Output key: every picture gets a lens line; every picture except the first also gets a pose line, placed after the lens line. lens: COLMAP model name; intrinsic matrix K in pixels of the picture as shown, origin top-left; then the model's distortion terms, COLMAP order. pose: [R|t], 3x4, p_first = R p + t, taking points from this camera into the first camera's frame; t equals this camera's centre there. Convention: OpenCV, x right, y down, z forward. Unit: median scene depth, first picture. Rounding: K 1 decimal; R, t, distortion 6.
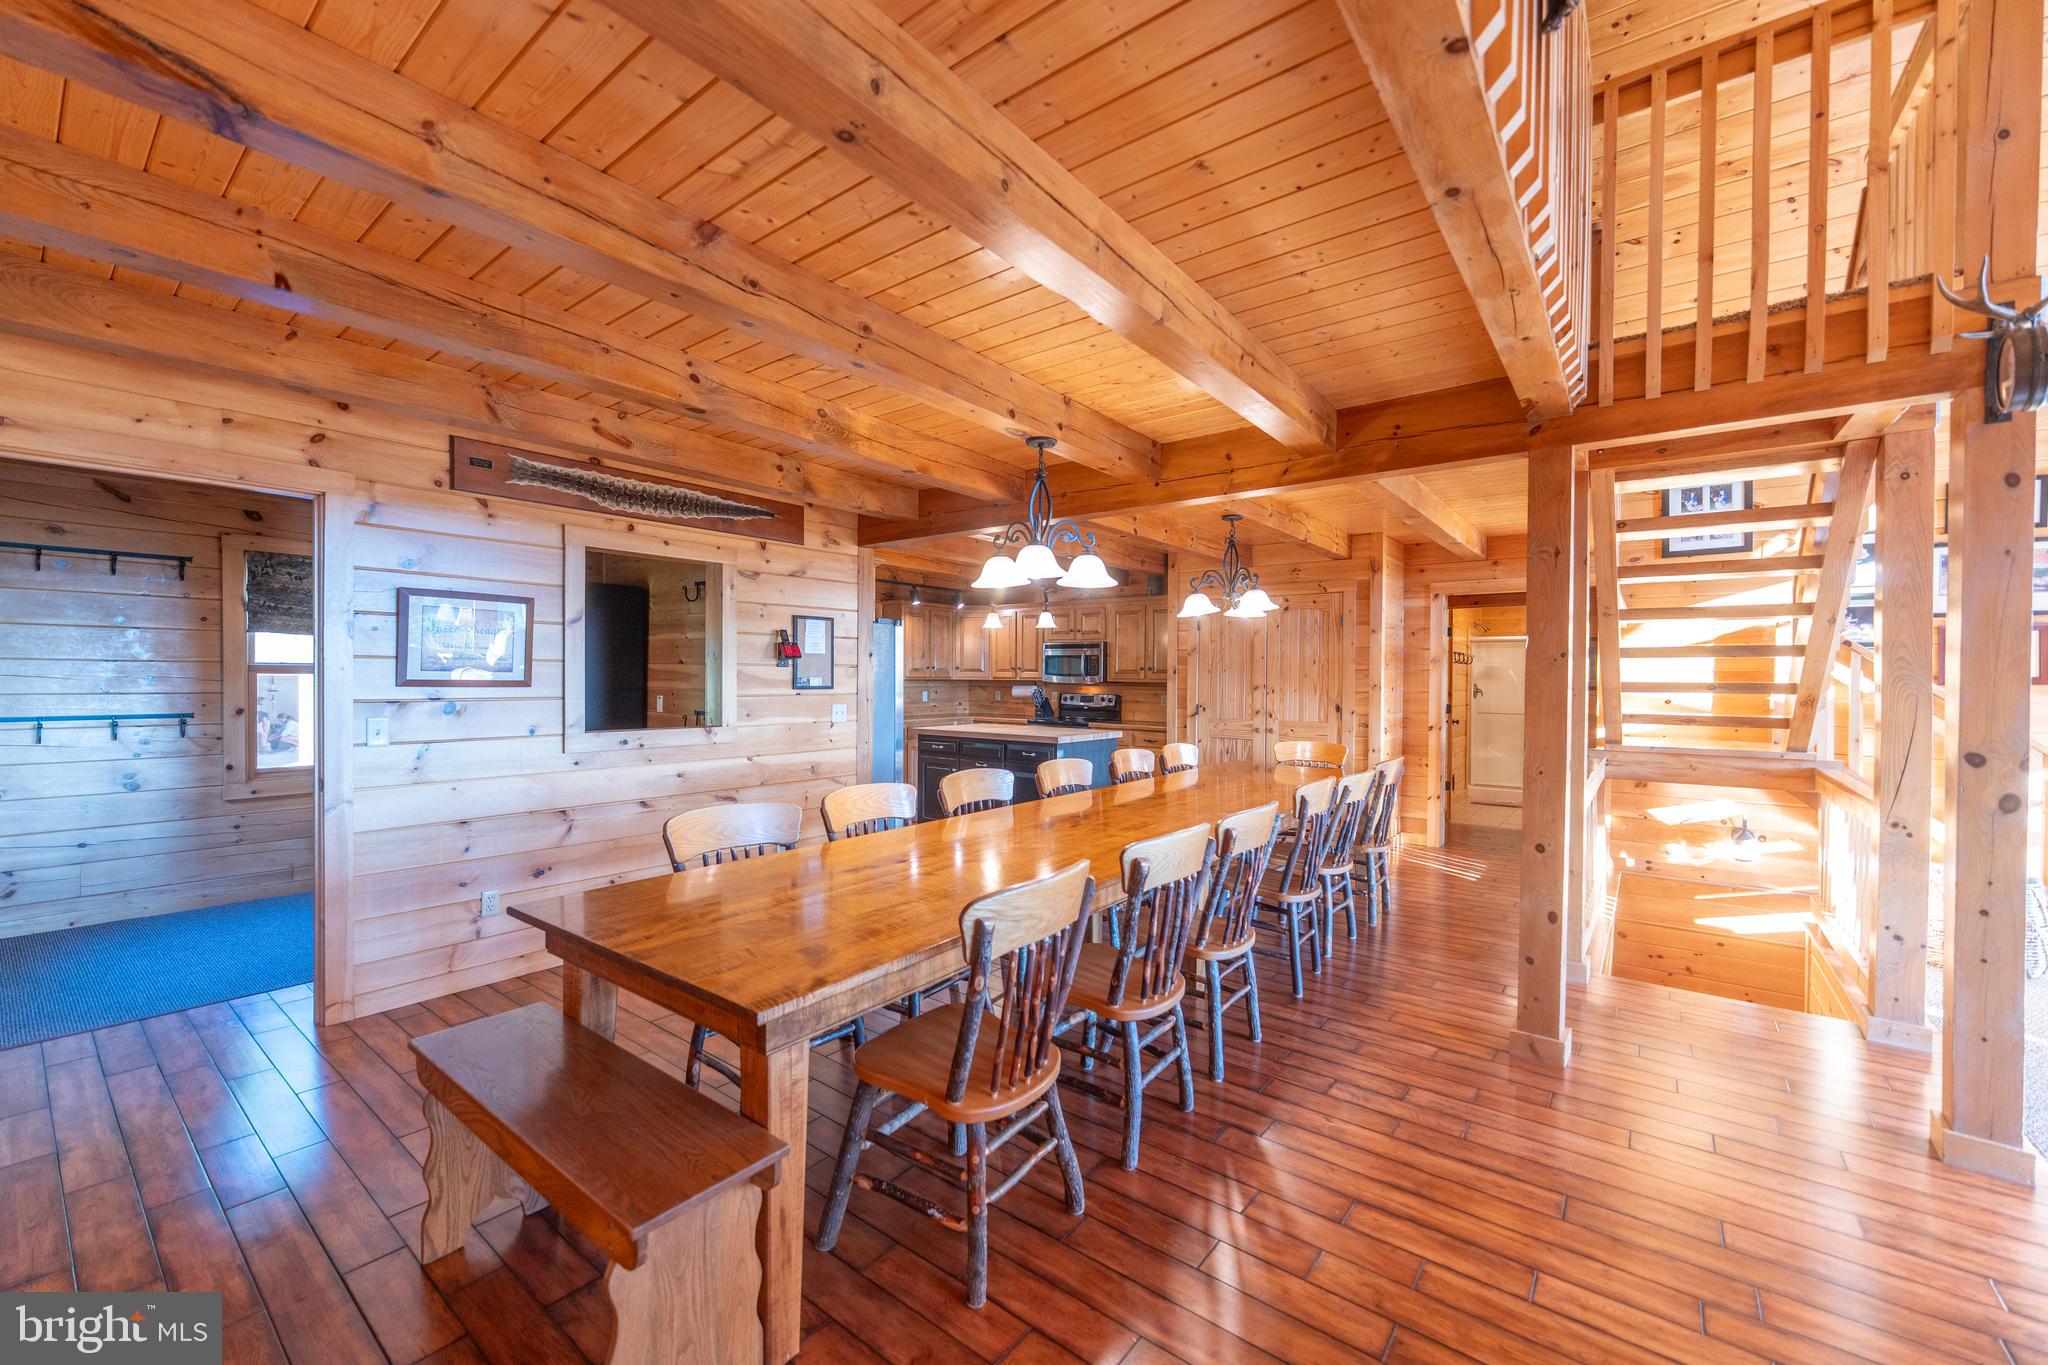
lens RADIAL K [[812.6, 0, 1013.1], [0, 812.6, 683.6], [0, 0, 1]] dist [-0.002430, -0.000278]
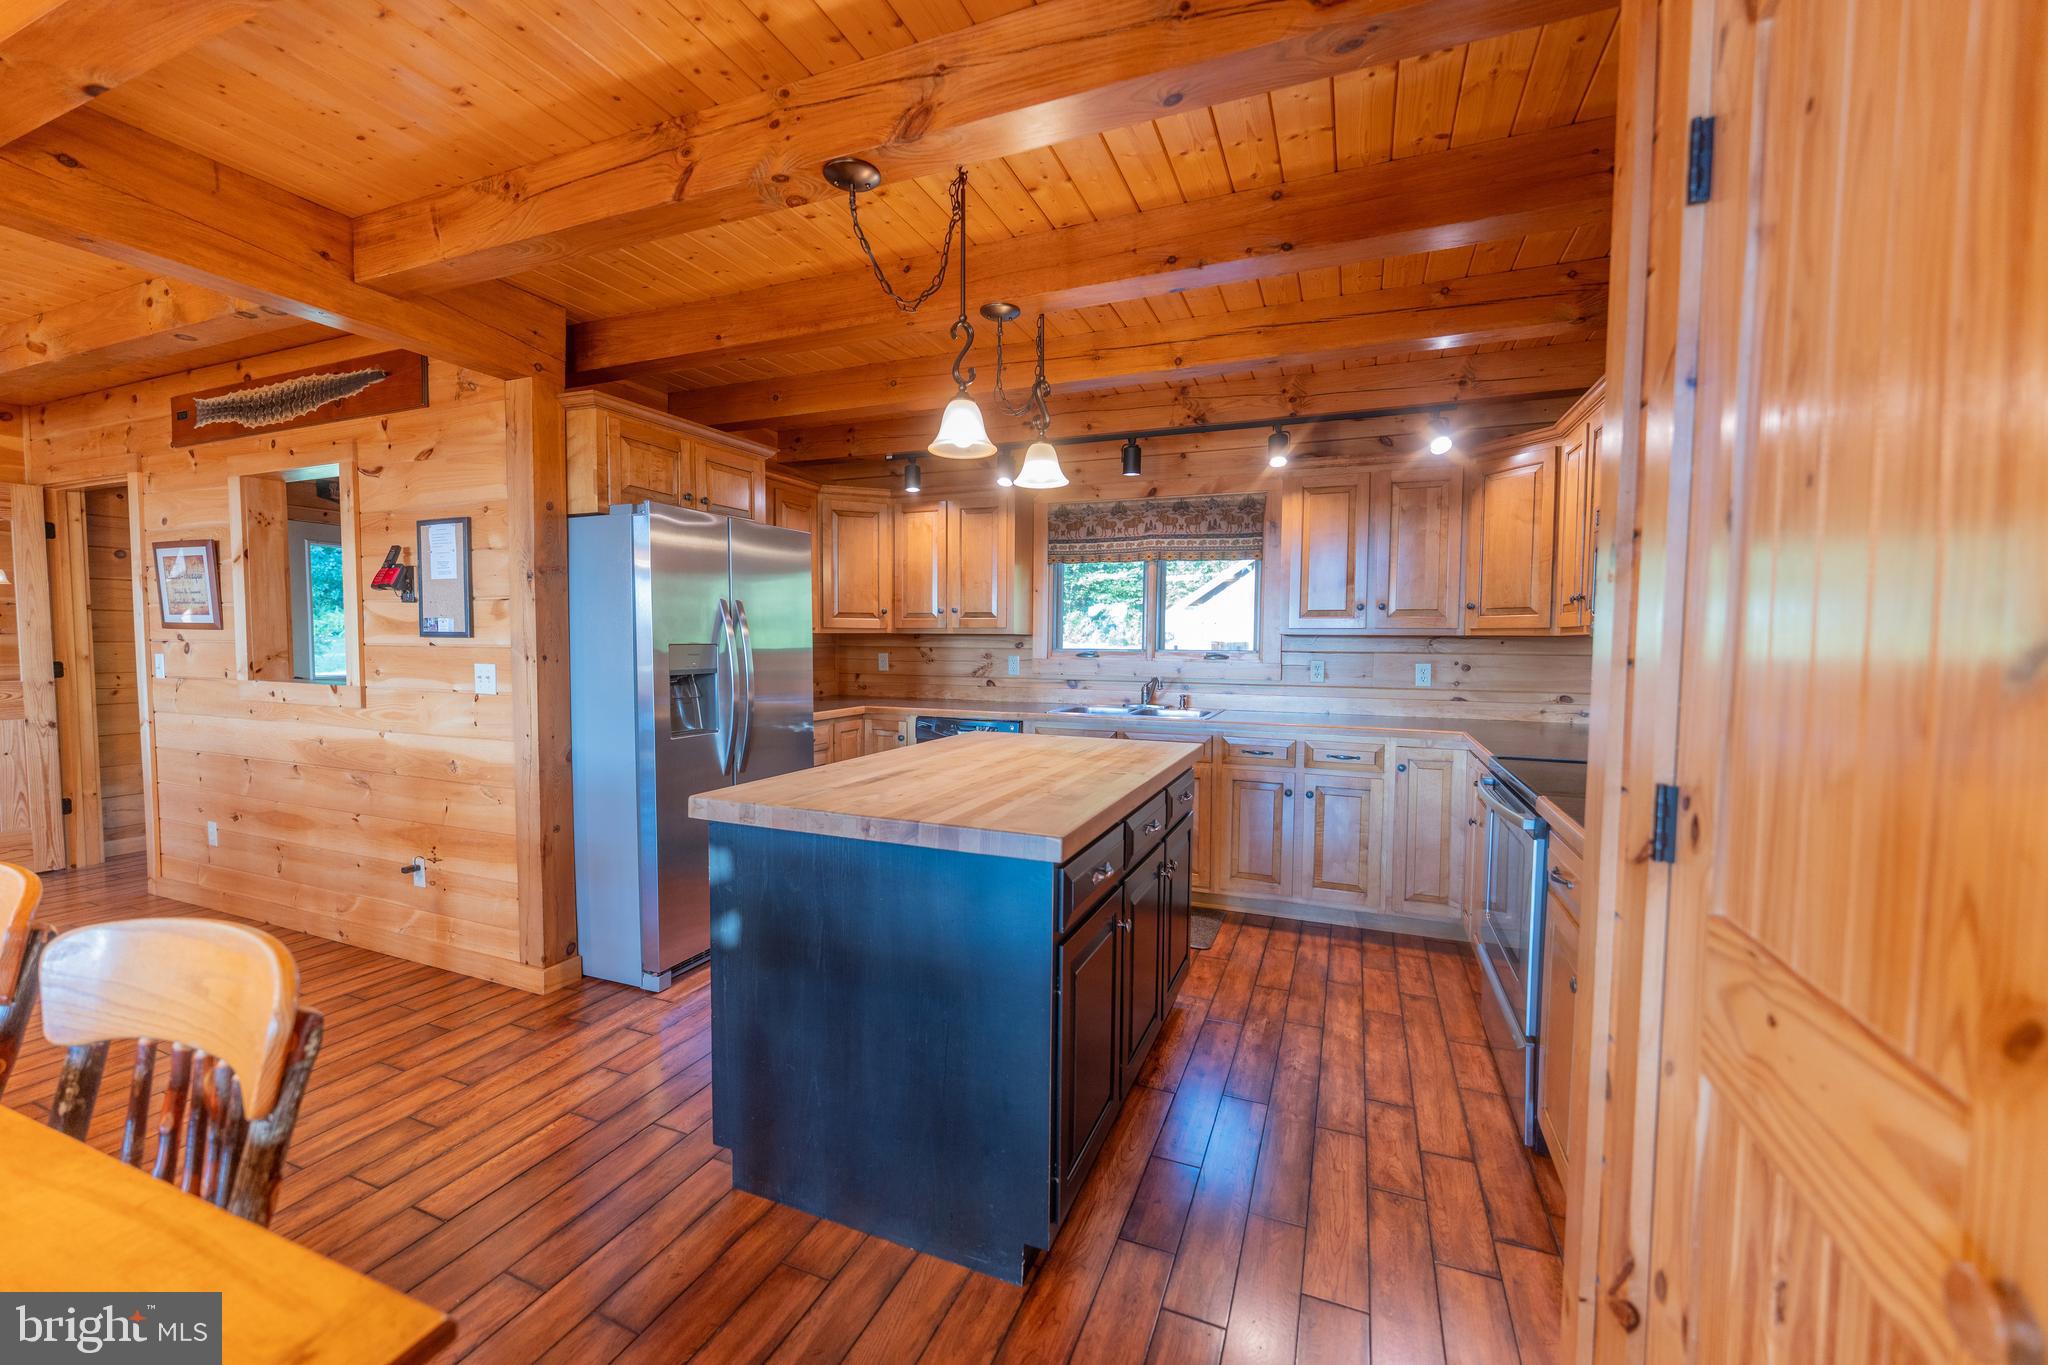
lens RADIAL K [[812.6, 0, 1013.1], [0, 812.6, 683.6], [0, 0, 1]] dist [-0.002430, -0.000278]
pose [[0.267545, 0.049066, -0.962295, 0.636305], [-0.014752, 0.998794, 0.046826, 0.008698], [0.963432, 0.001667, 0.267946, 1.704327]]
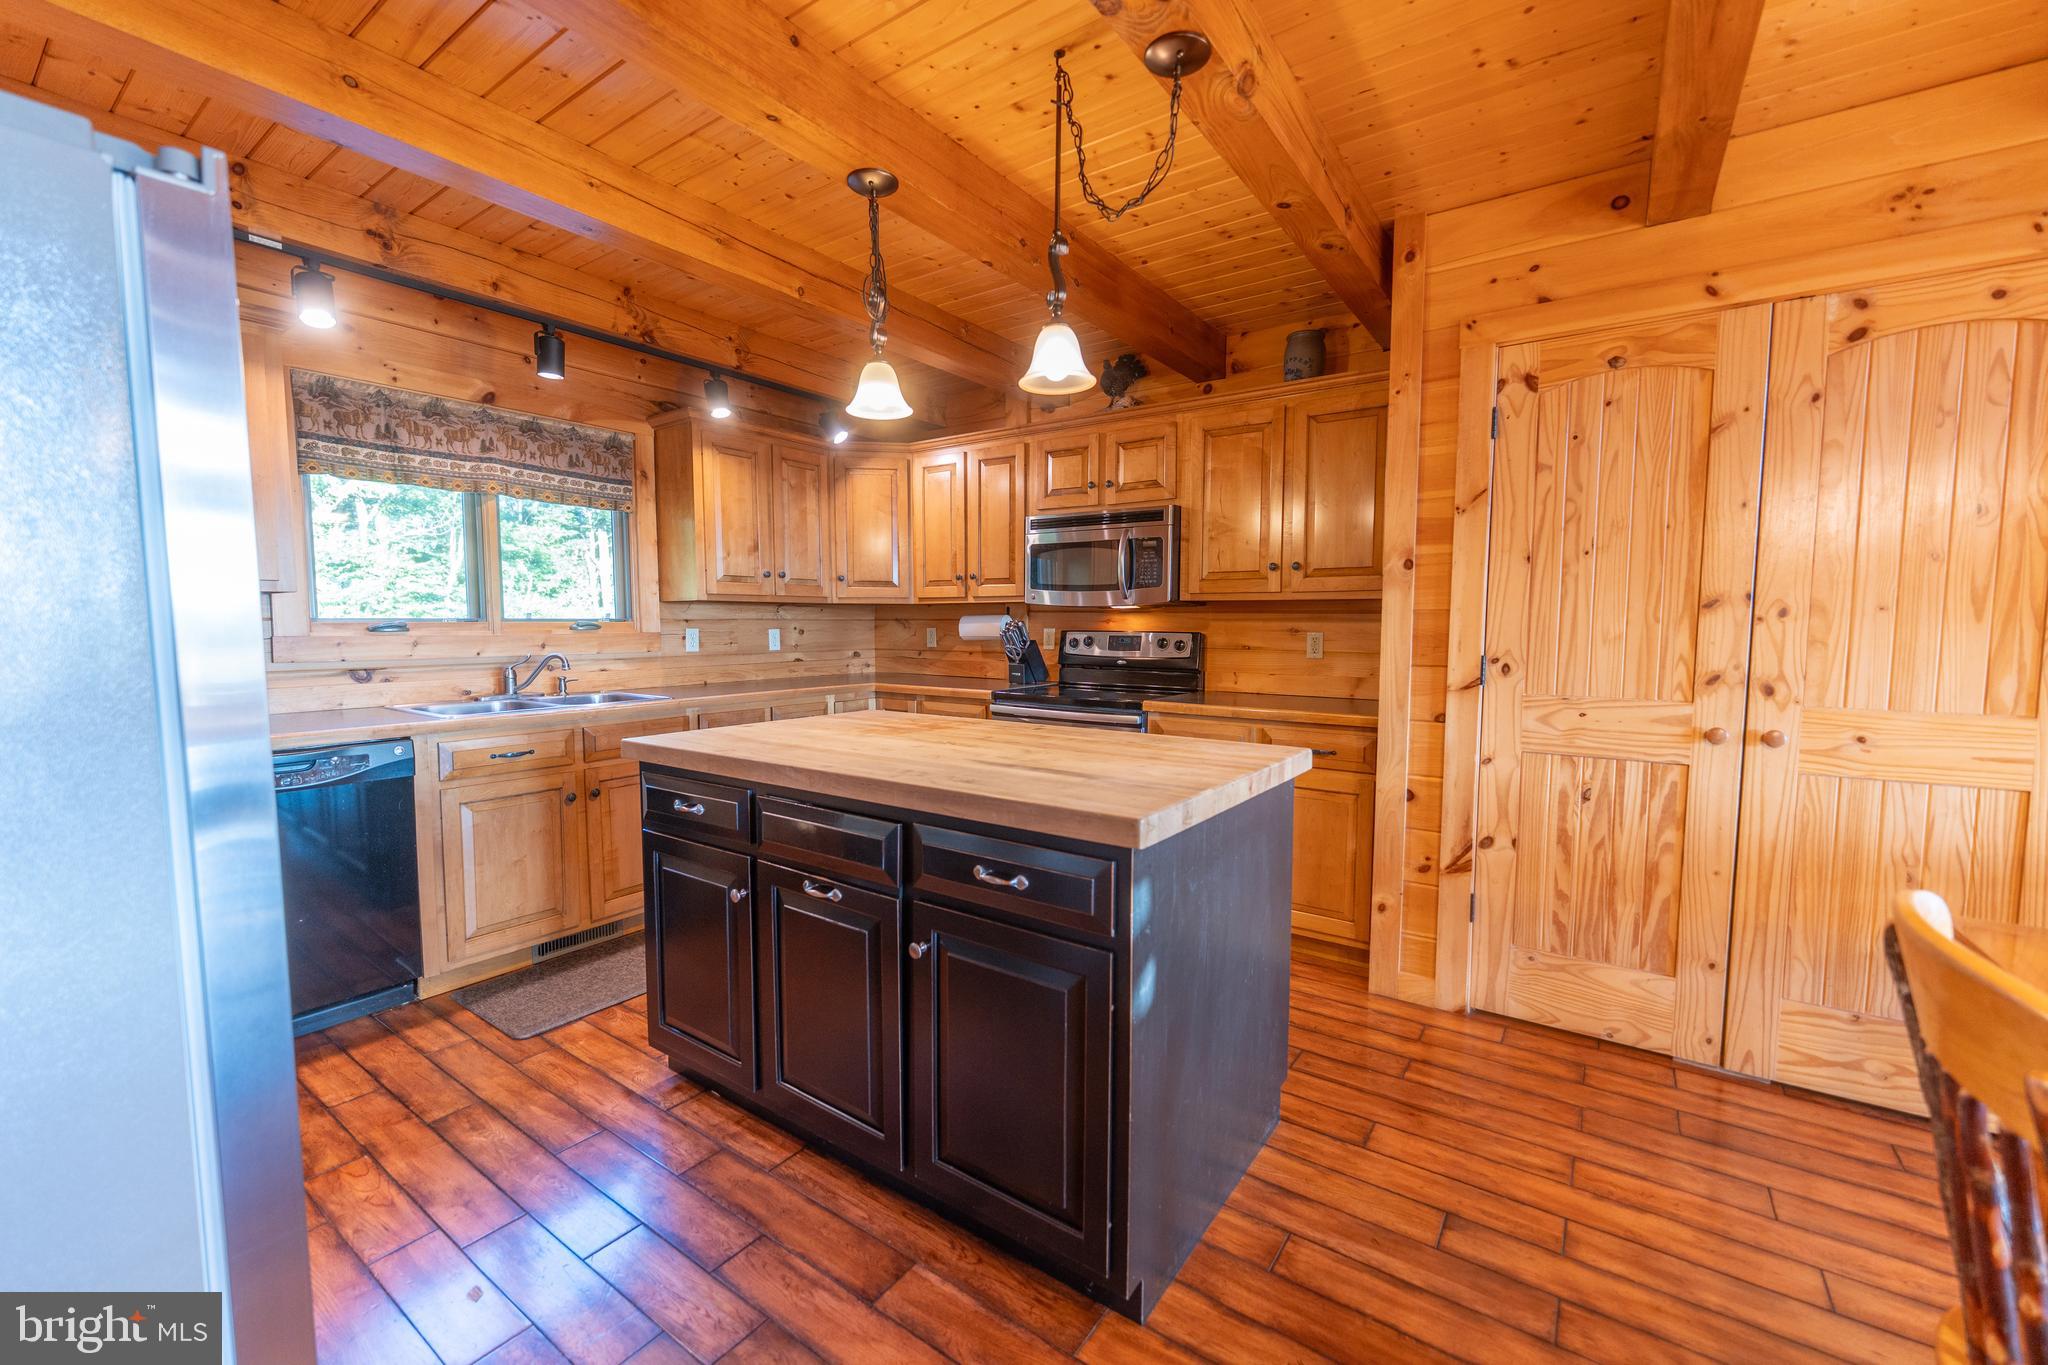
lens RADIAL K [[828.1, 0, 1018.8], [0, 828.1, 683.4], [0, 0, 1]] dist [-0.001748, -0.000131]
pose [[0.998663, -0.008872, 0.050932, 0.022038], [0.005495, 0.997801, 0.066056, 0.025906], [-0.051406, -0.065688, 0.996515, 1.297361]]
